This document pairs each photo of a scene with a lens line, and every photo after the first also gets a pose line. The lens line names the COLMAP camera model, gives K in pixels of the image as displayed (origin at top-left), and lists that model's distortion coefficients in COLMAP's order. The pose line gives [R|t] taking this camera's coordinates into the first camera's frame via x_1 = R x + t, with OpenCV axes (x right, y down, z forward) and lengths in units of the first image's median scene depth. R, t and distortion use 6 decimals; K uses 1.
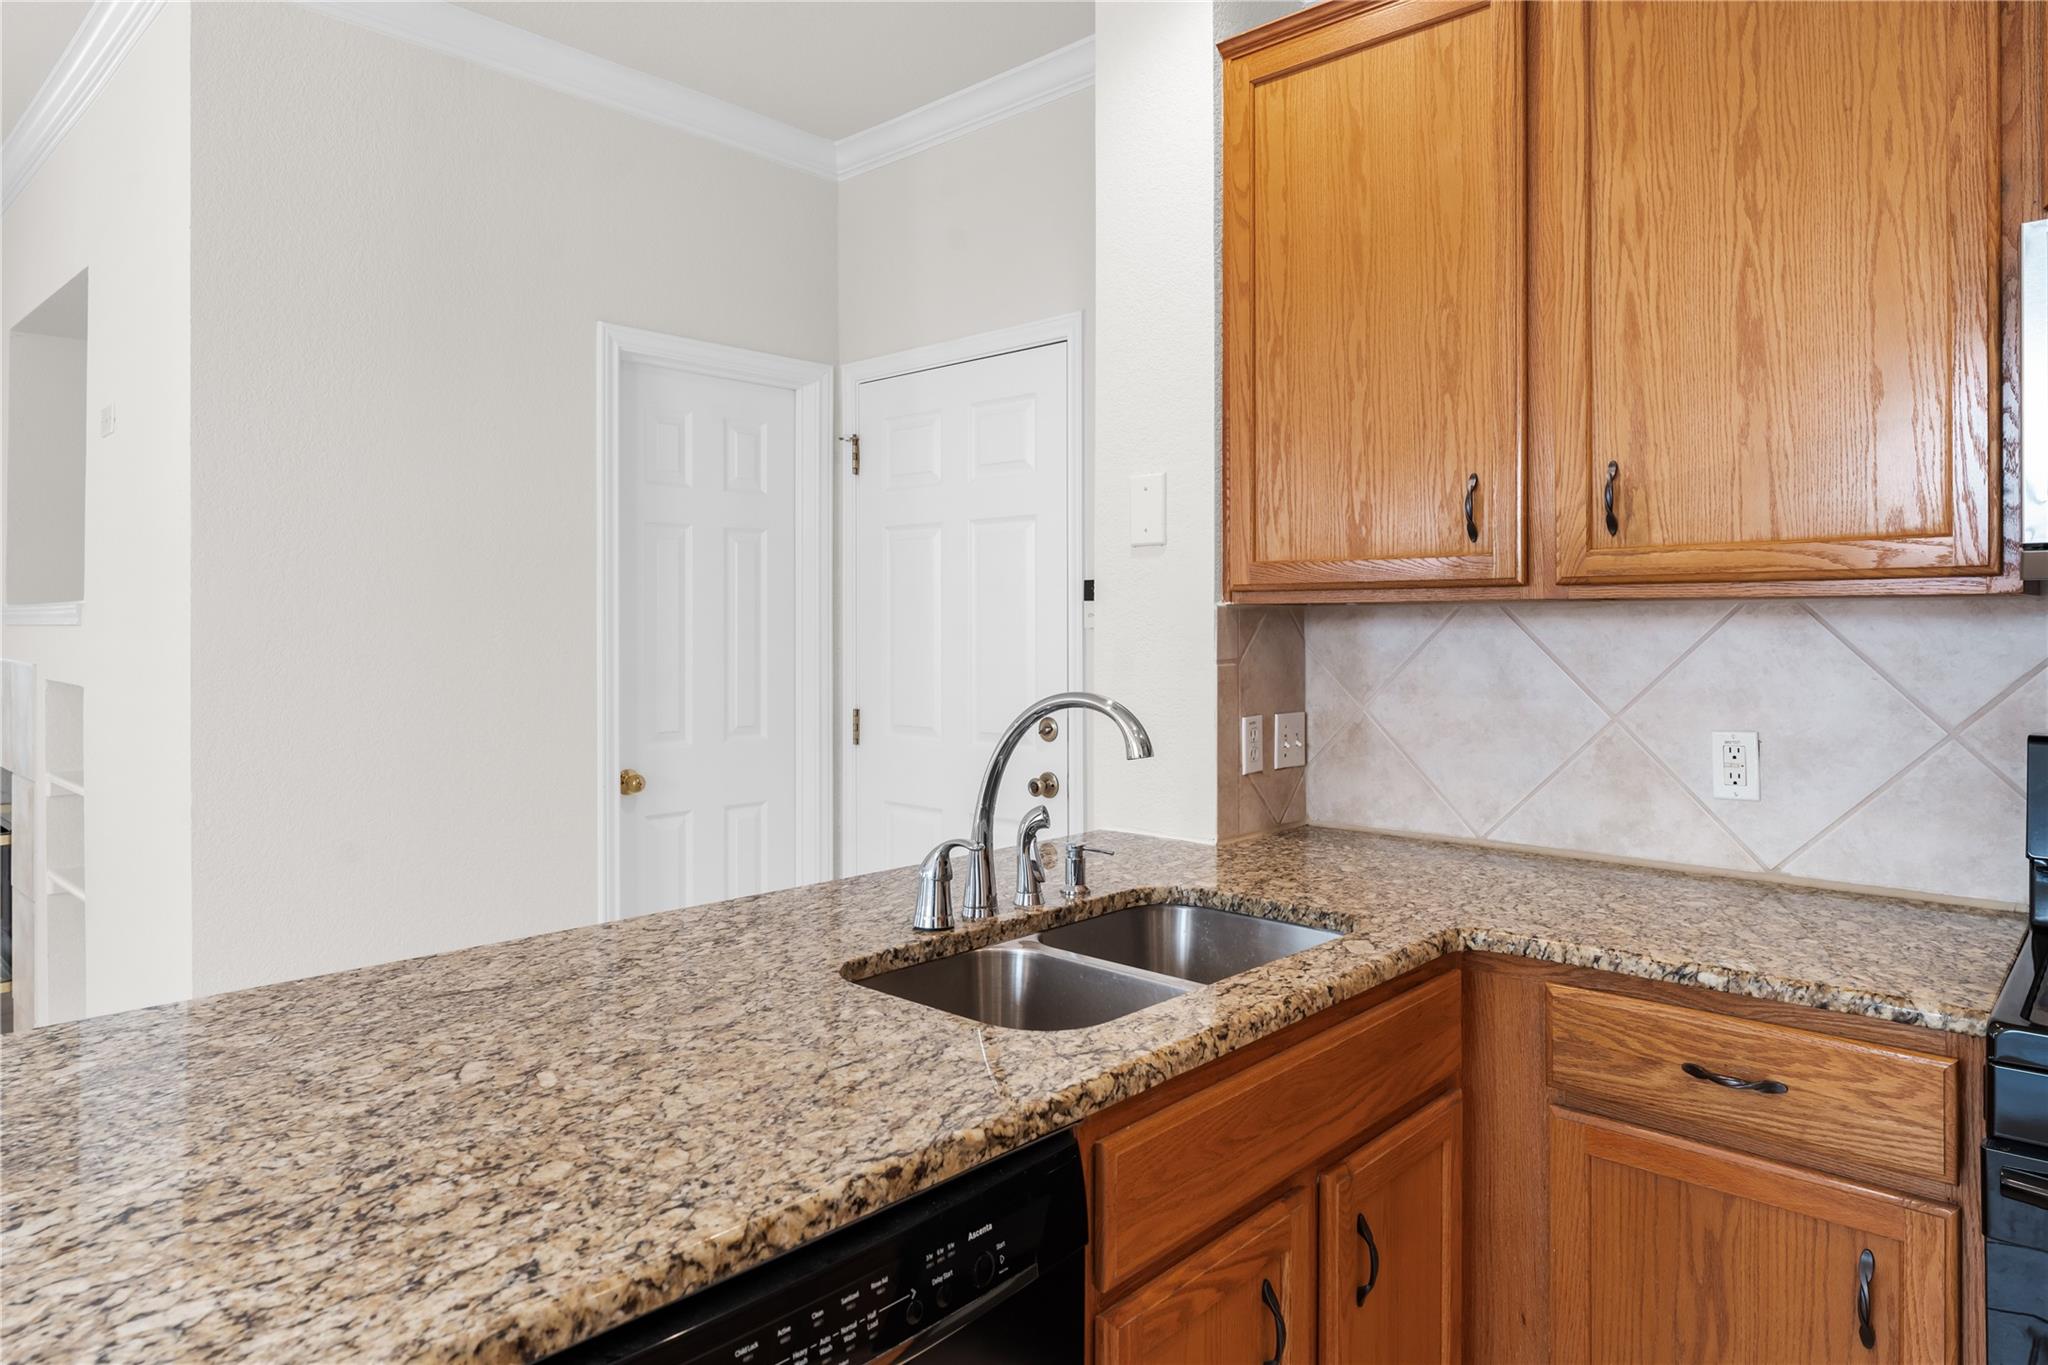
lens RADIAL K [[1249.8, 0, 1031.6], [0, 1249.8, 625.4], [0, 0, 1]] dist [-0.002876, 0.000250]
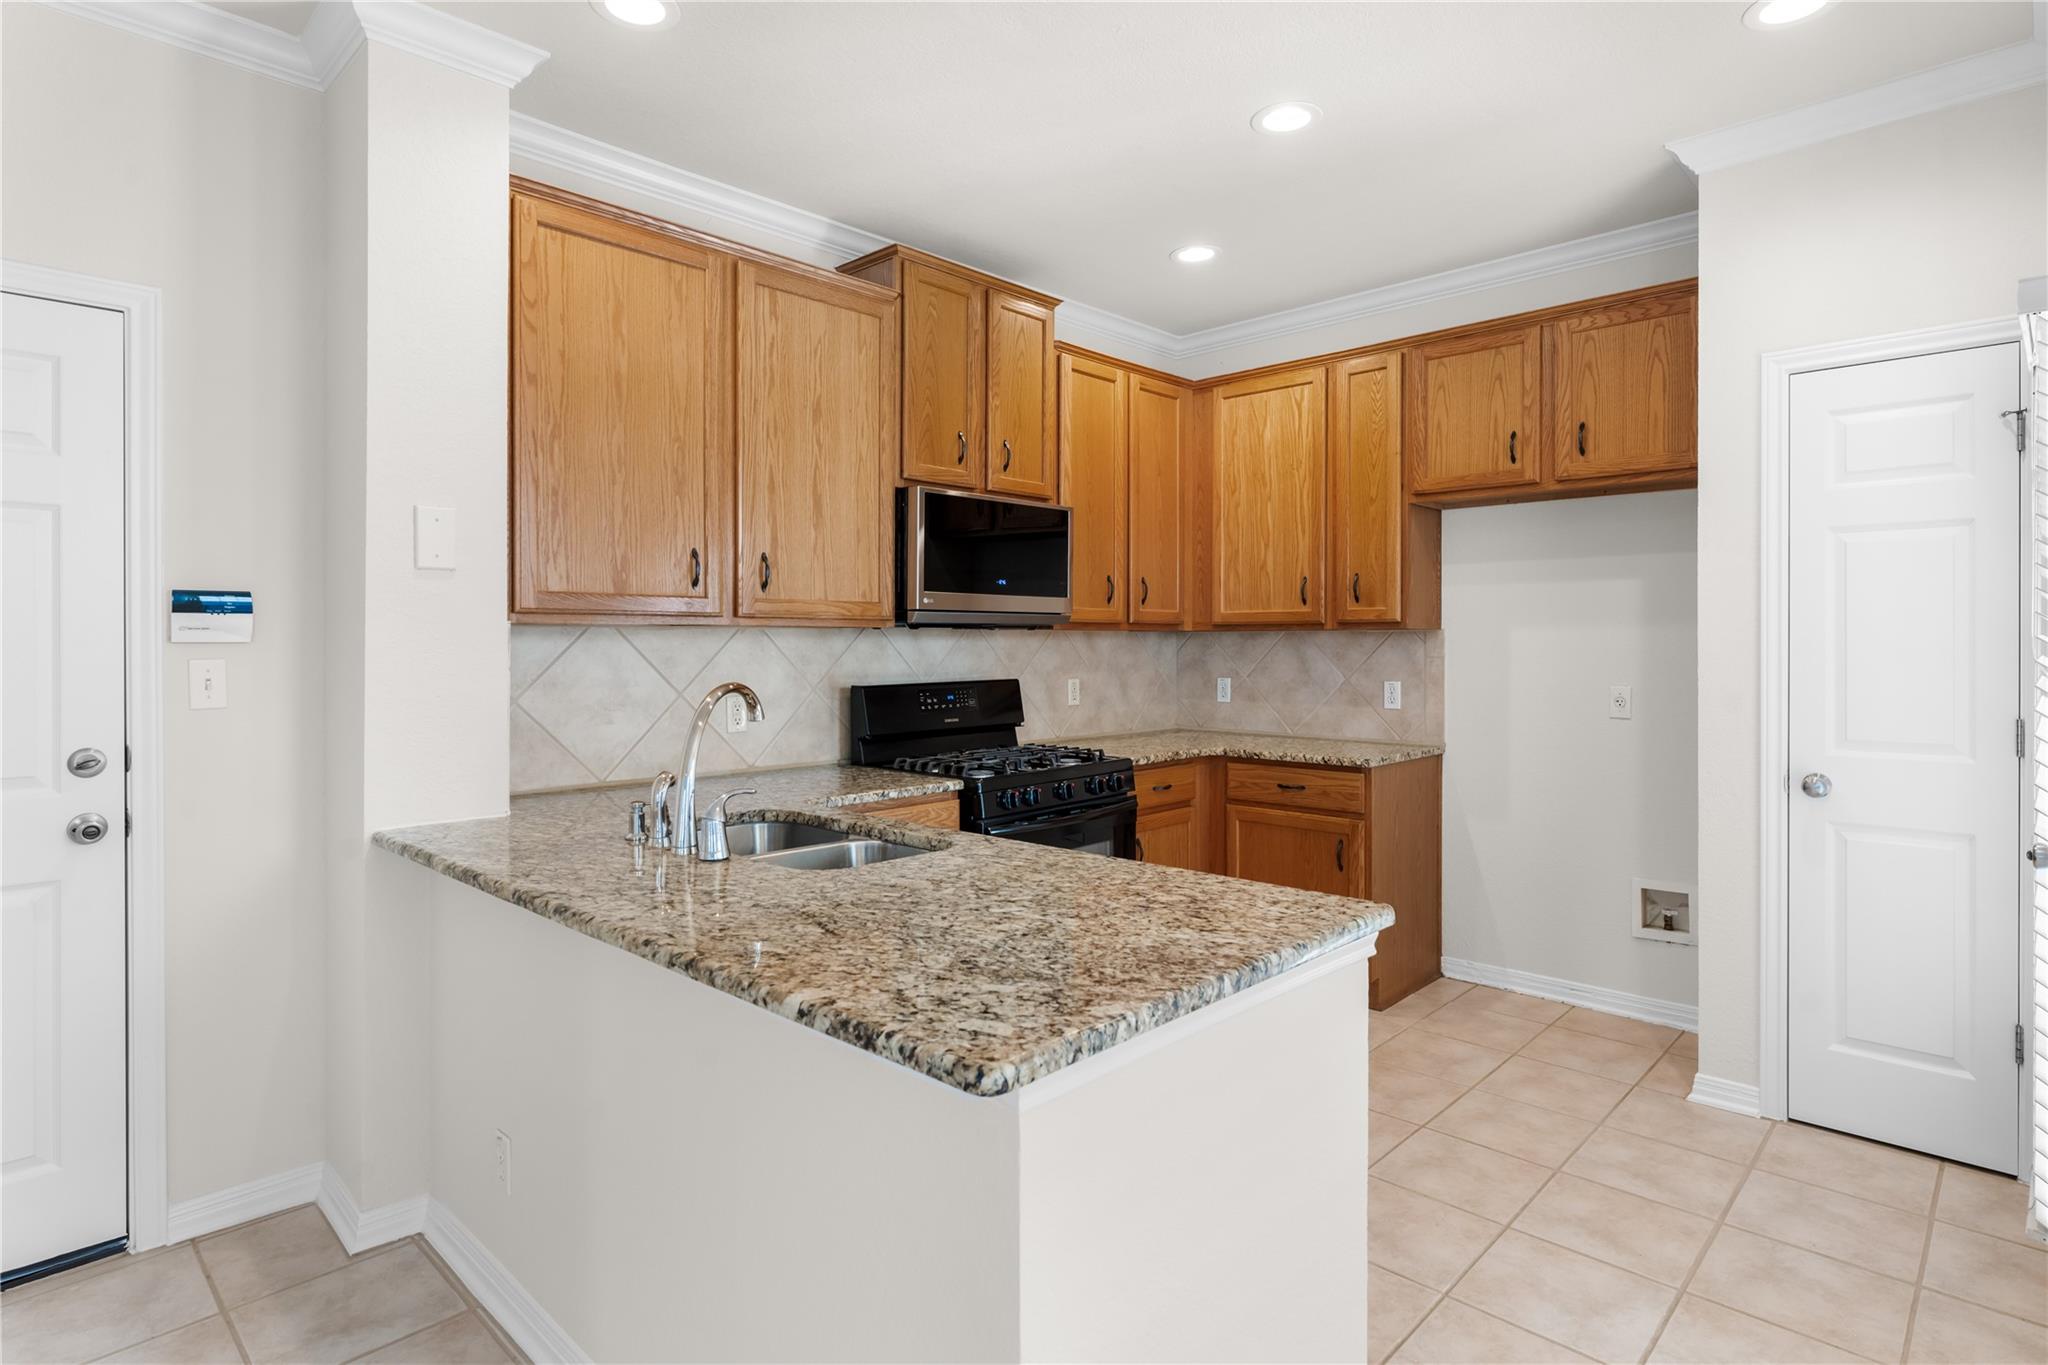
lens RADIAL K [[1061.6, 0, 1023.7], [0, 1061.6, 648.3], [0, 0, 1]] dist [-0.000314, -0.000601]
pose [[0.022085, -0.006048, 0.999738, -1.123390], [0.000358, 0.999982, 0.006041, 0.002755], [-0.999756, 0.000225, 0.022087, 0.577474]]
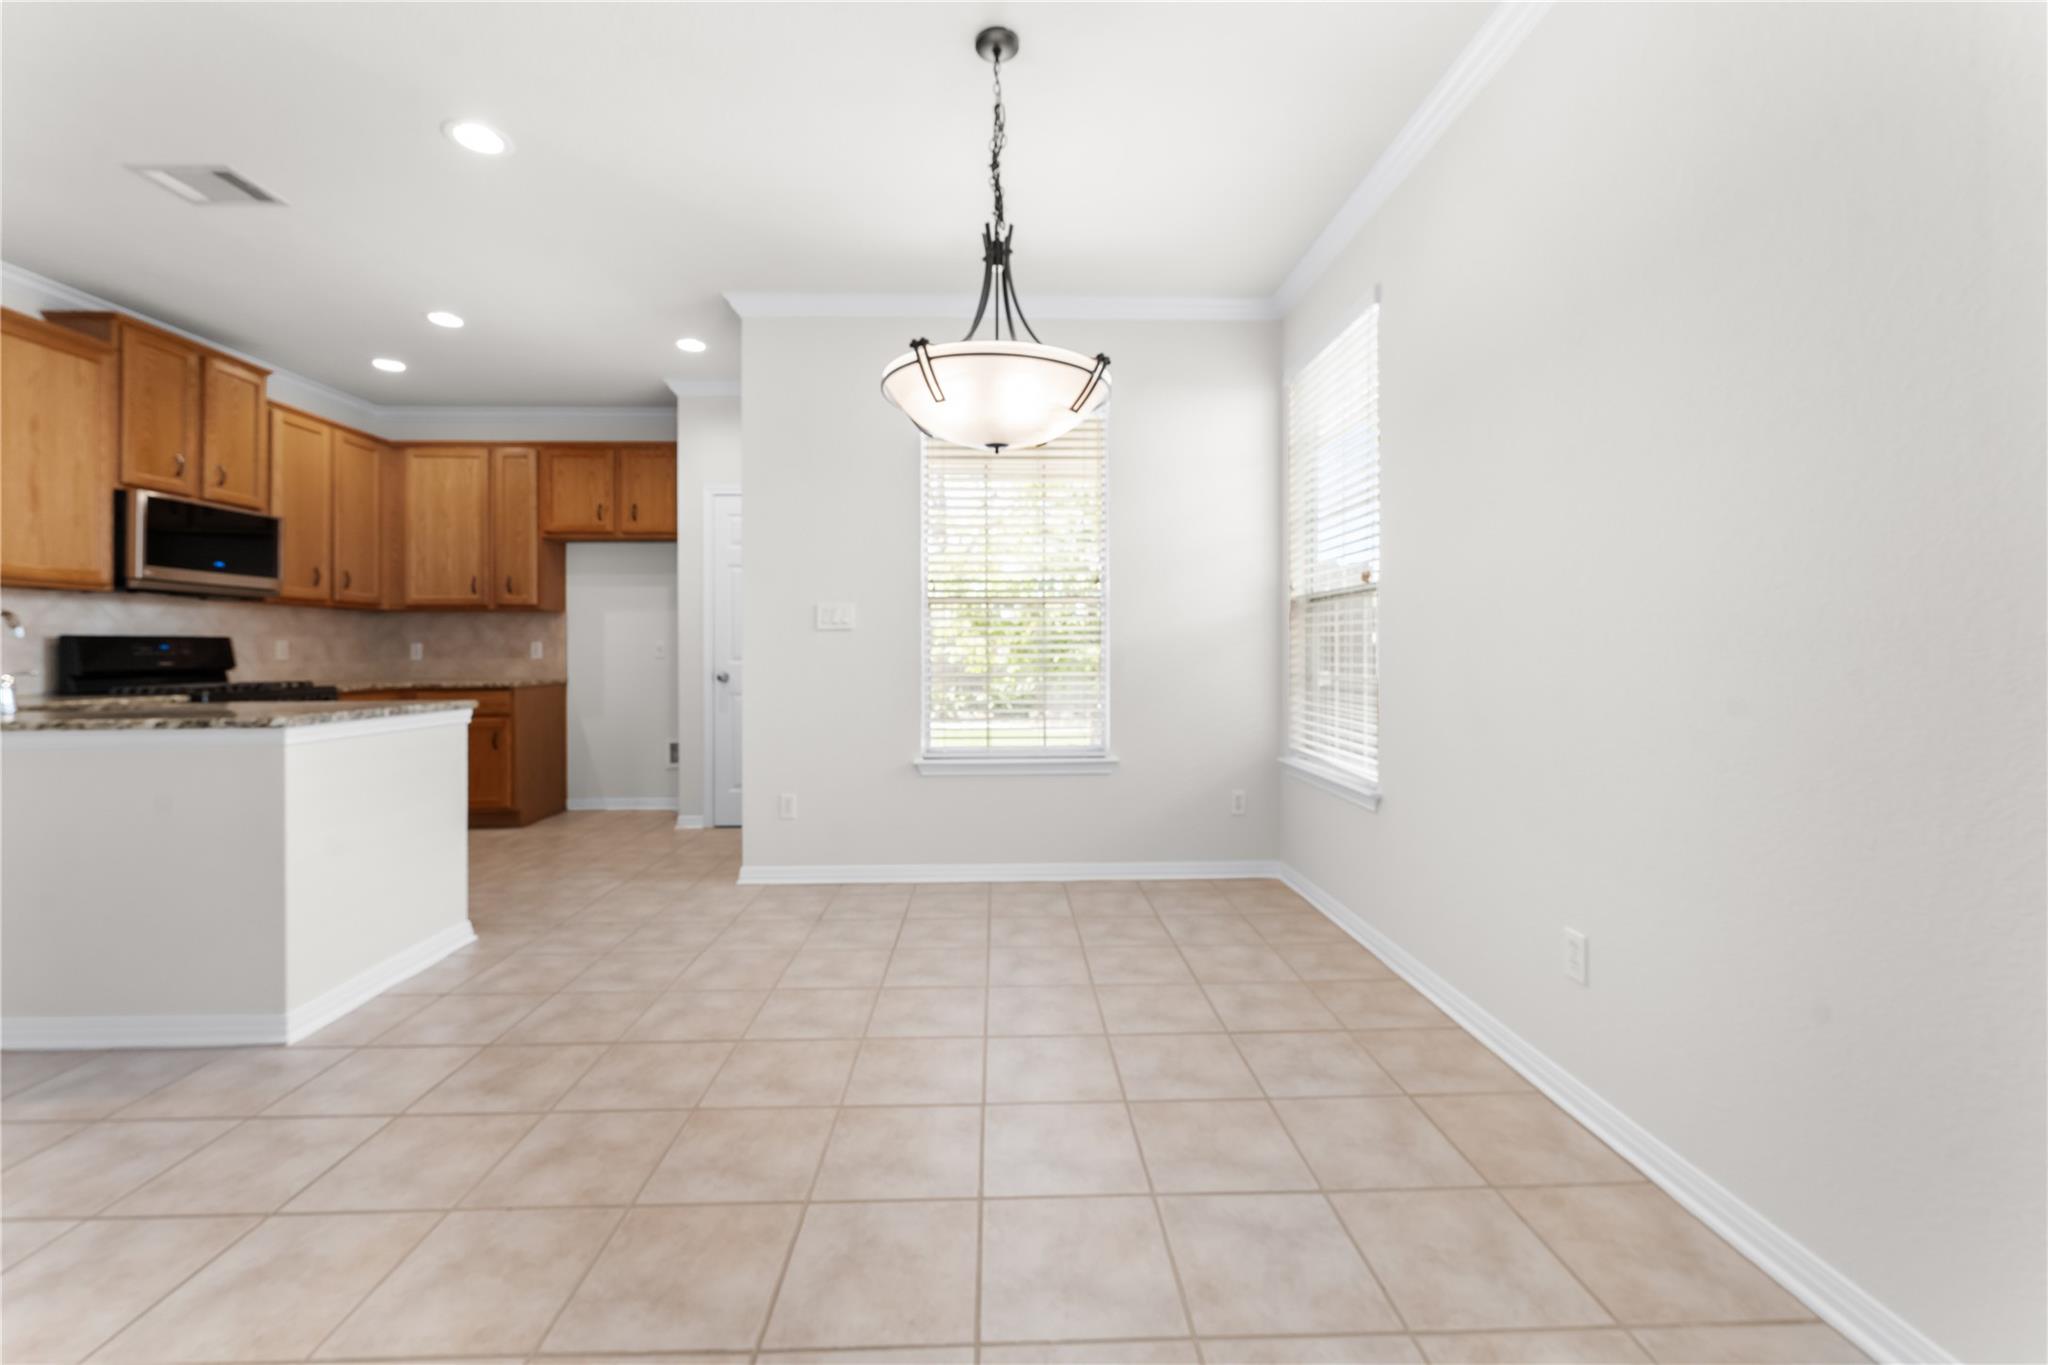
lens RADIAL K [[824.3, 0, 1018.7], [0, 824.3, 649.9], [0, 0, 1]] dist [-0.000238, 0.000101]
pose [[-0.698048, 0.003411, 0.716042, -2.160460], [0.002435, 0.999994, -0.002390, 0.125270], [-0.716046, 0.000075, -0.698053, 0.665185]]
